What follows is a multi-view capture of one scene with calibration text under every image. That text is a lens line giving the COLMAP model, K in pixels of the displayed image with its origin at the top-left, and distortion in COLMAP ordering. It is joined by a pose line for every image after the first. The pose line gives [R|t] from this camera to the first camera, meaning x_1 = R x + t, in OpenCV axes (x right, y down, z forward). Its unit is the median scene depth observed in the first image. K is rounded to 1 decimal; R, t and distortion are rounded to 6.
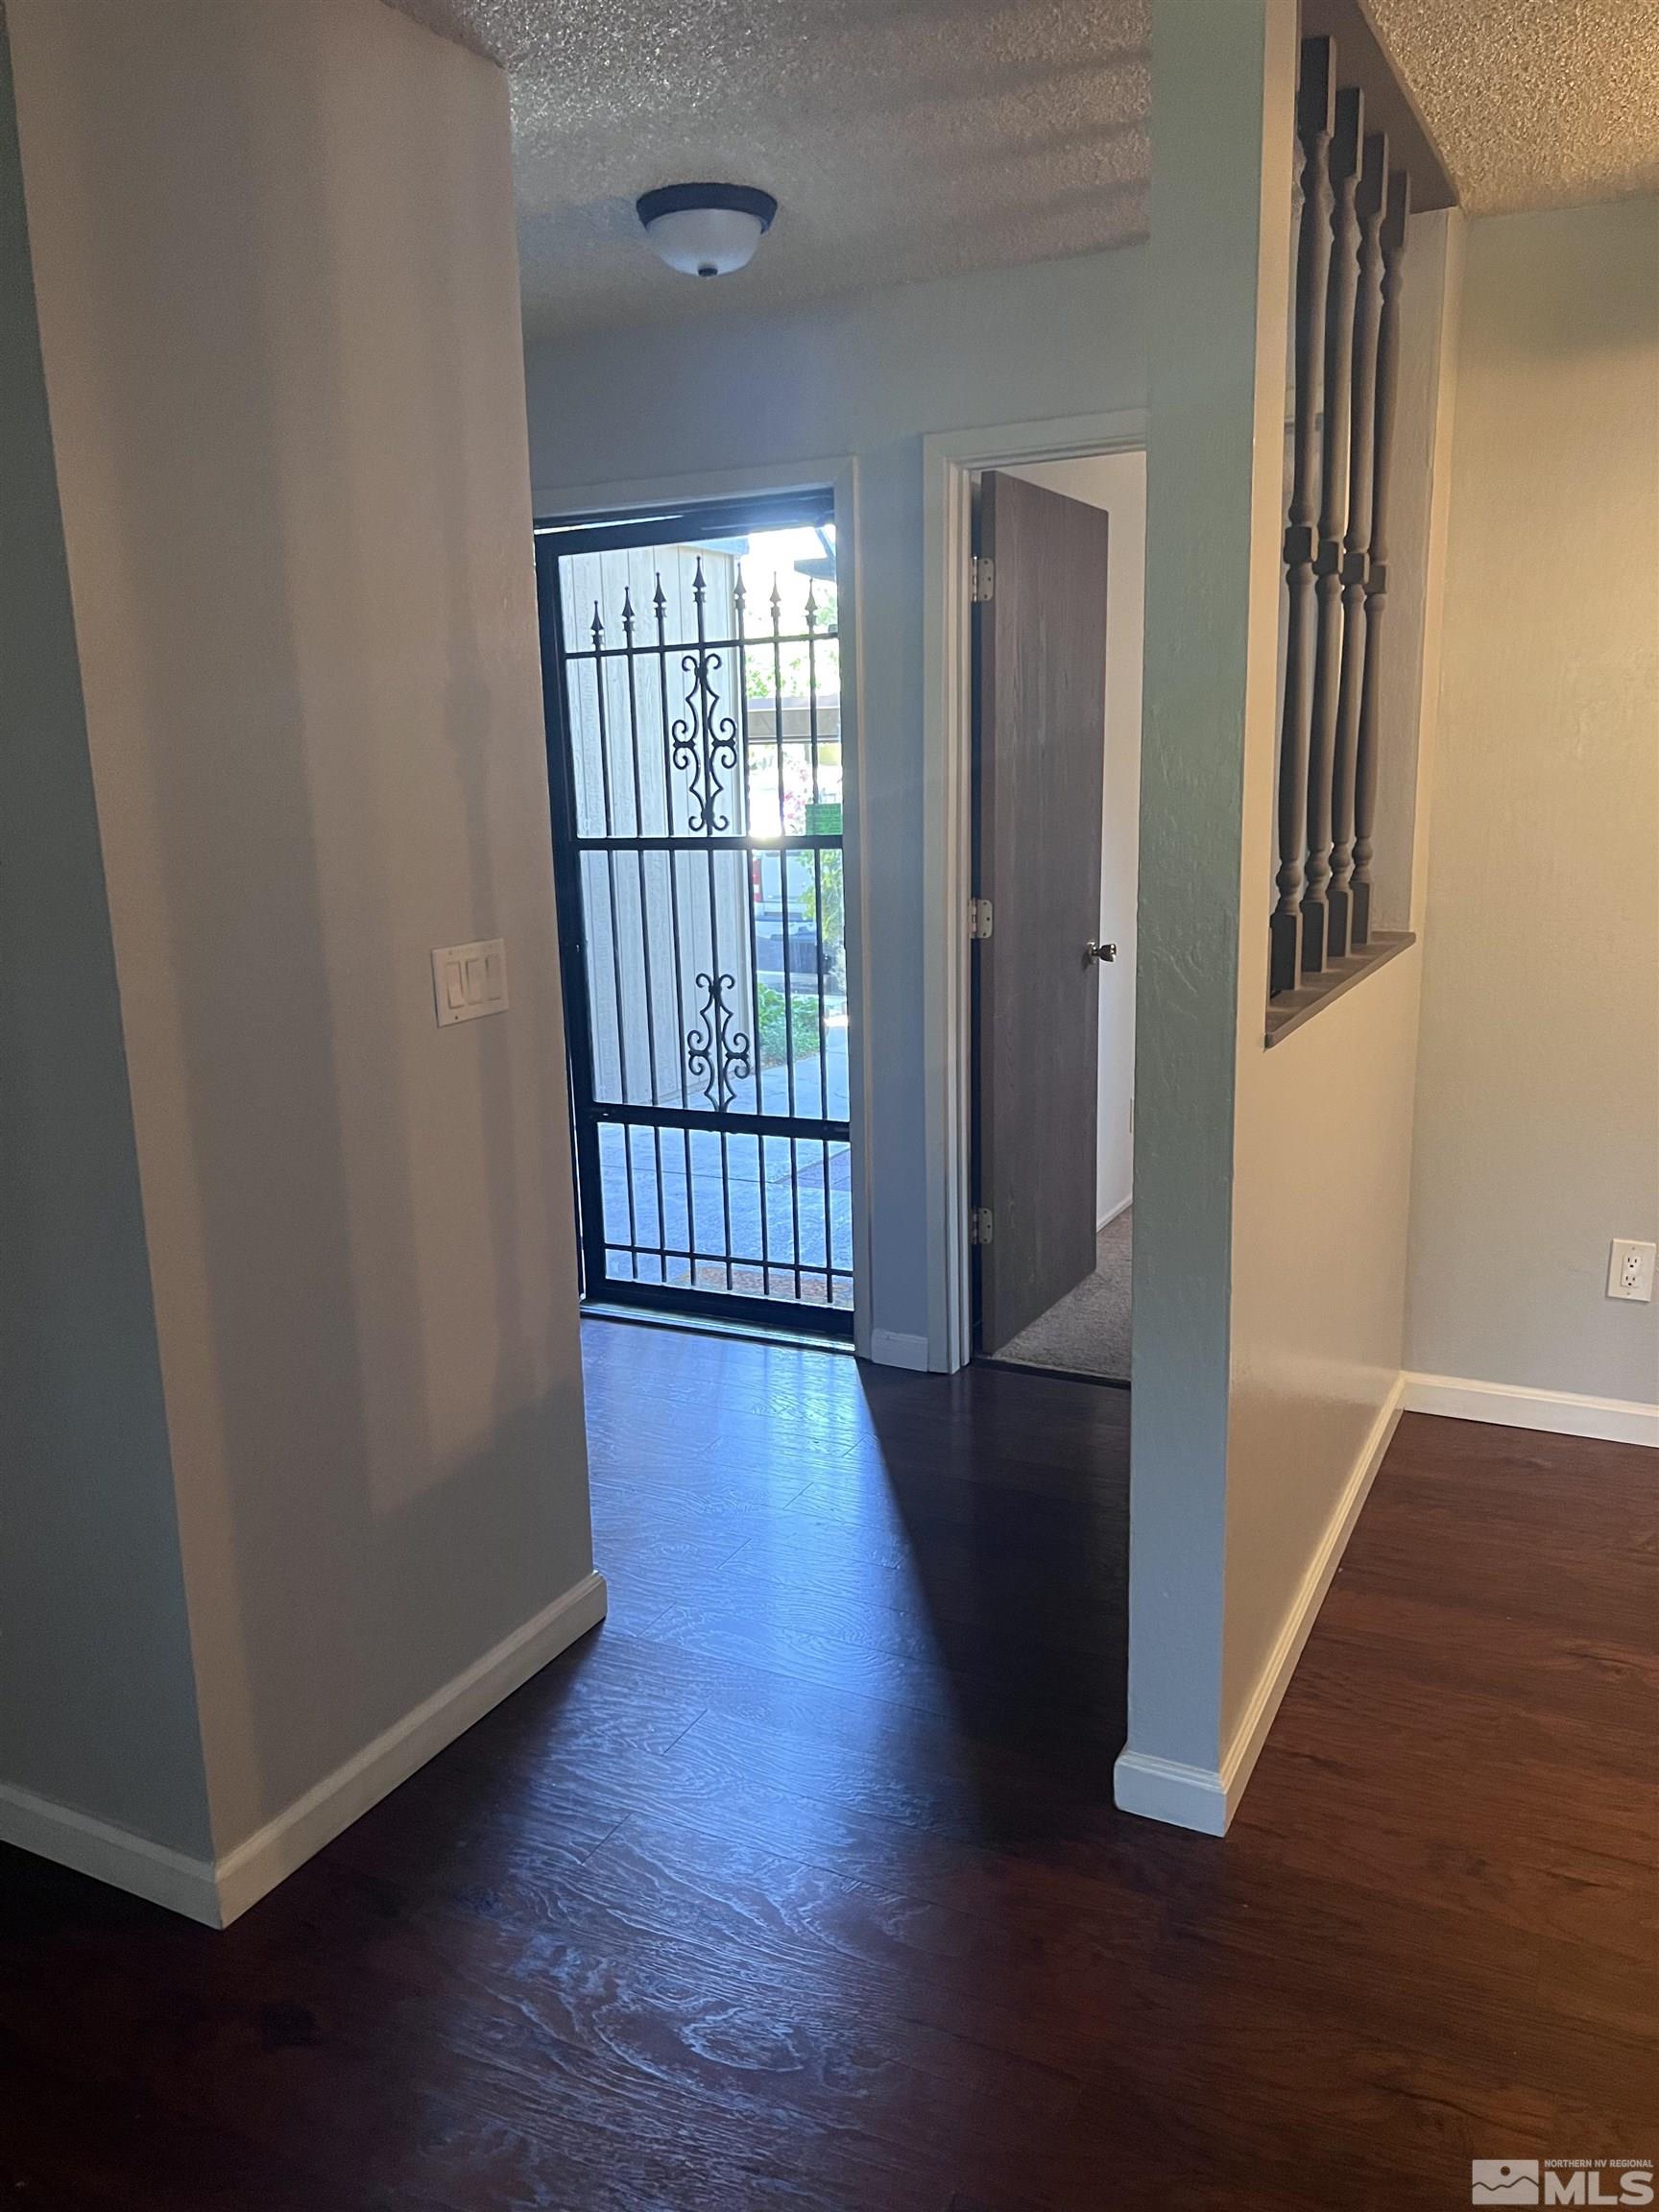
lens RADIAL K [[1660.4, 0, 823.9], [0, 1660.4, 1109.8], [0, 0, 1]] dist [0.024541, -0.047443]
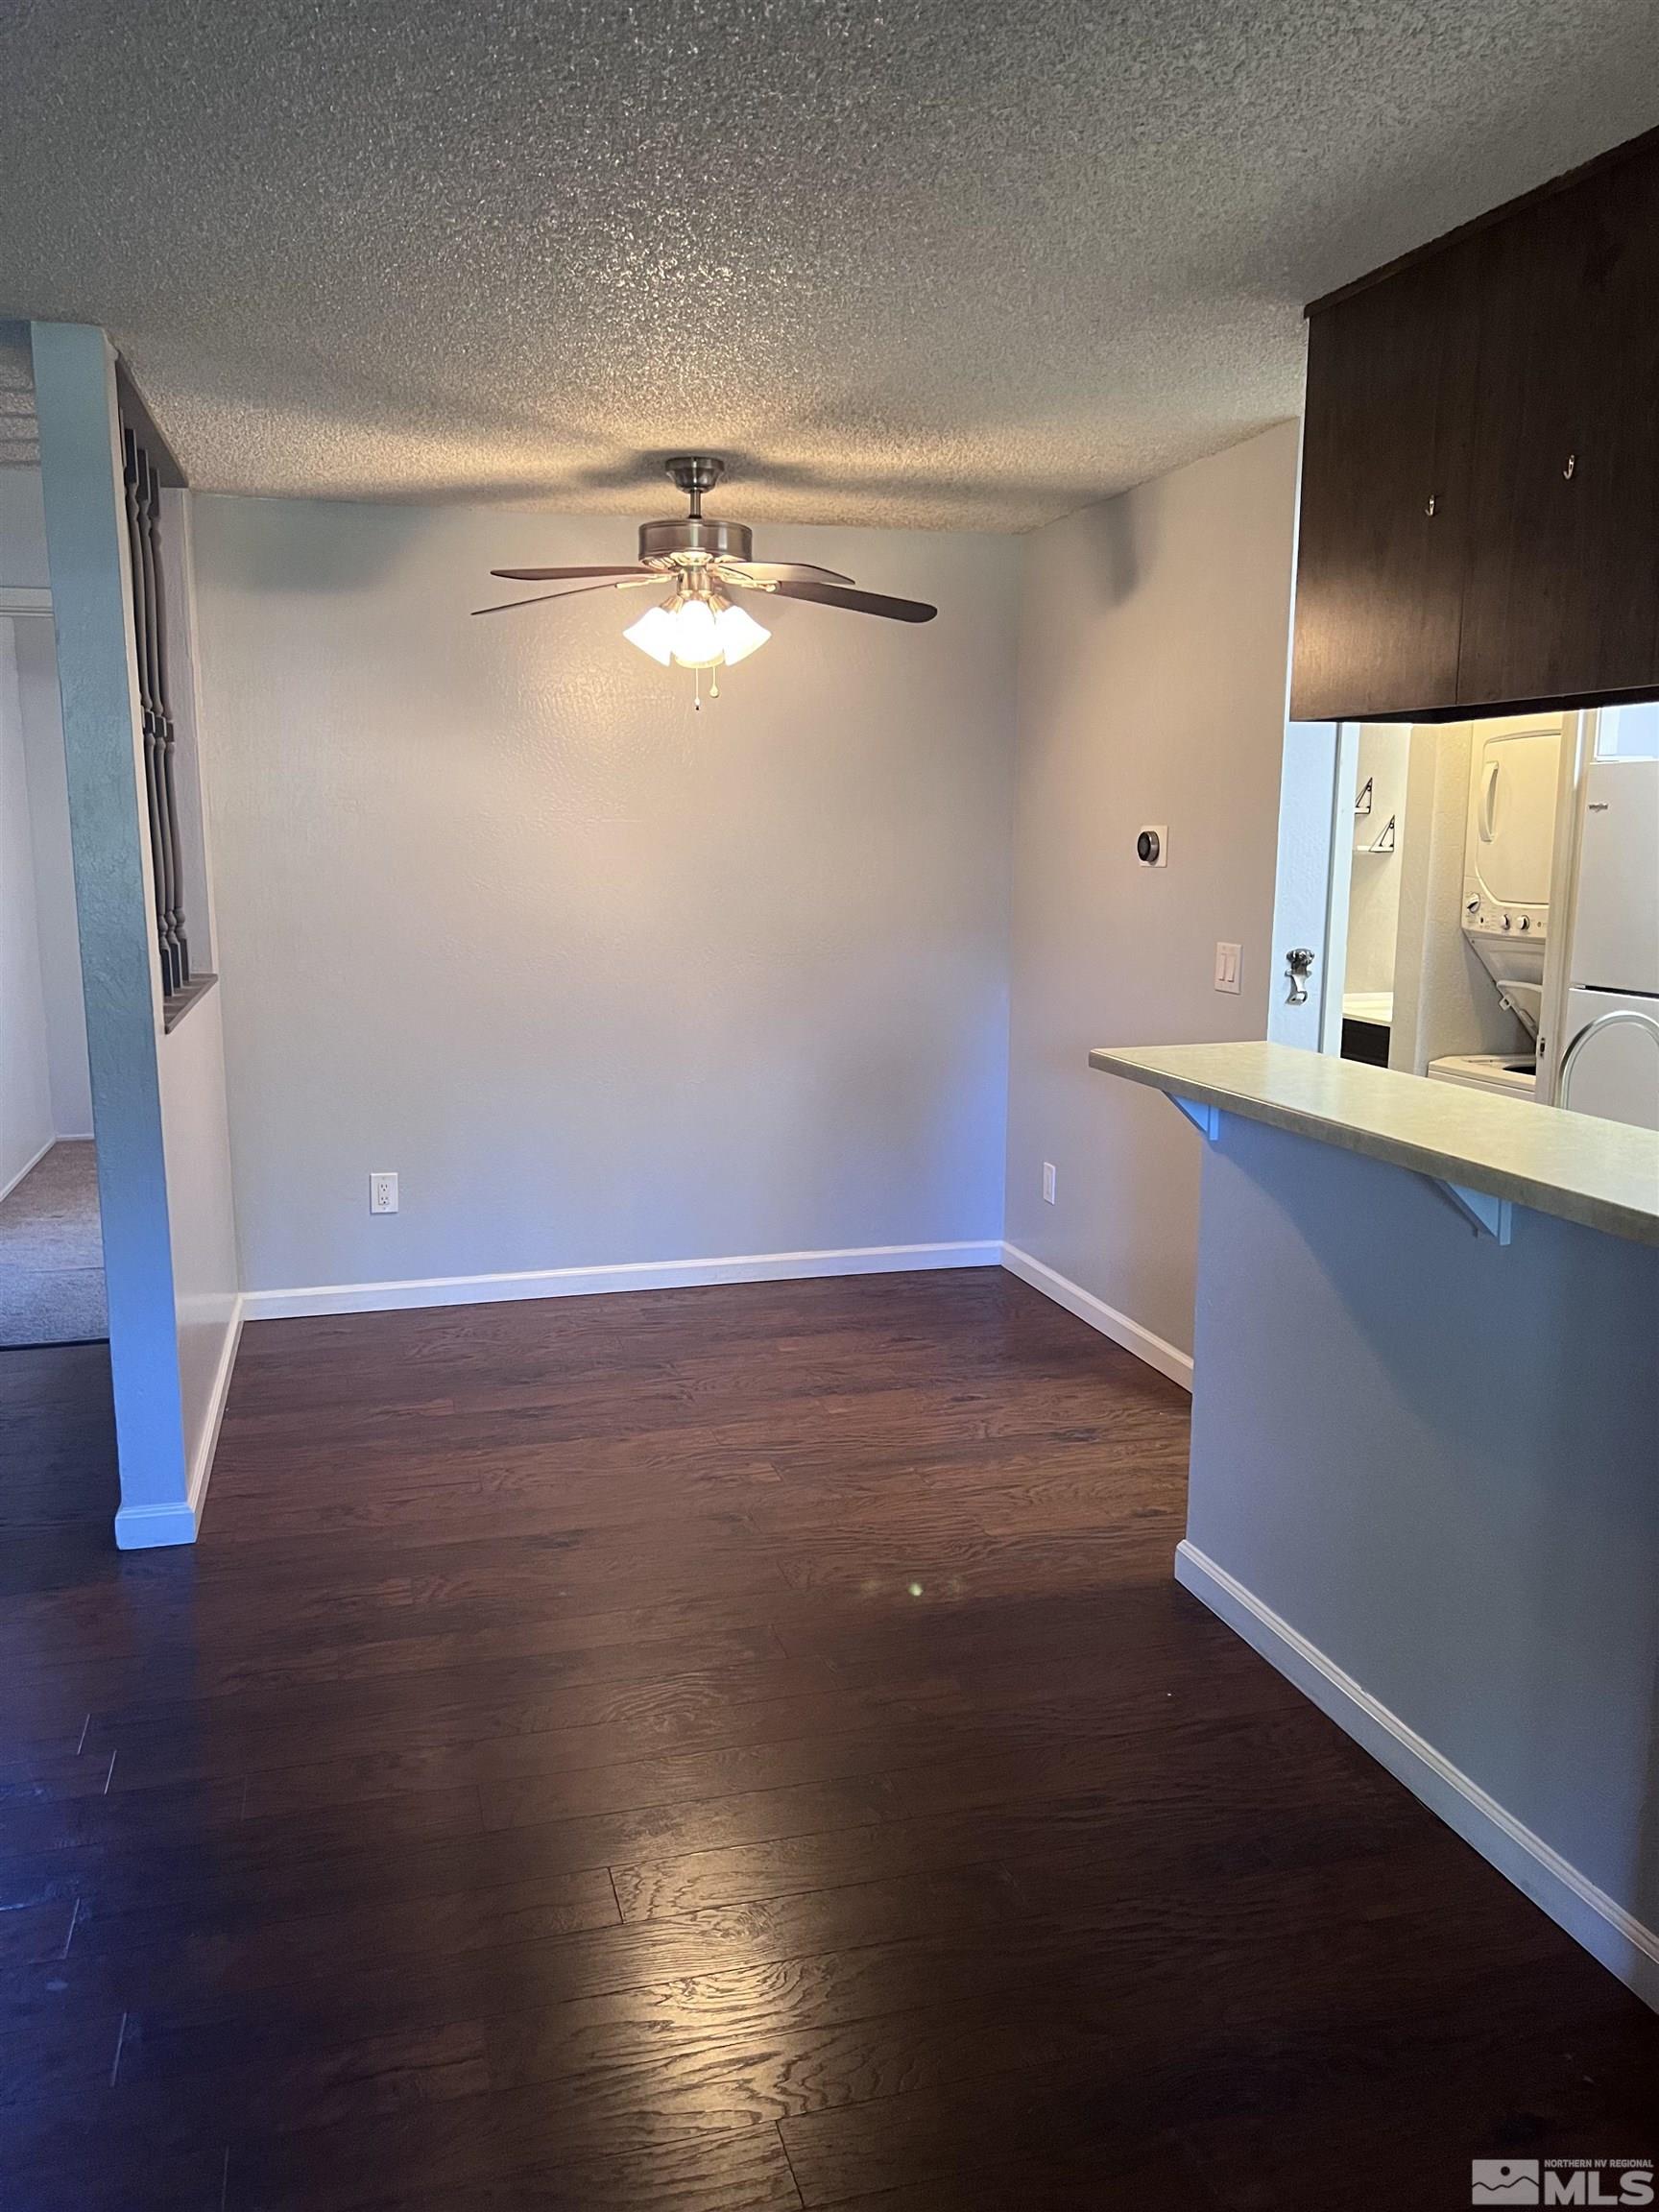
lens RADIAL K [[1660.4, 0, 830.0], [0, 1660.4, 1118.8], [0, 0, 1]] dist [0.024541, -0.047443]
pose [[0.734984, -0.095675, 0.671301, -0.276848], [0.125587, 0.992075, 0.003891, 0.093317], [-0.666353, 0.081446, 0.741174, -0.489100]]
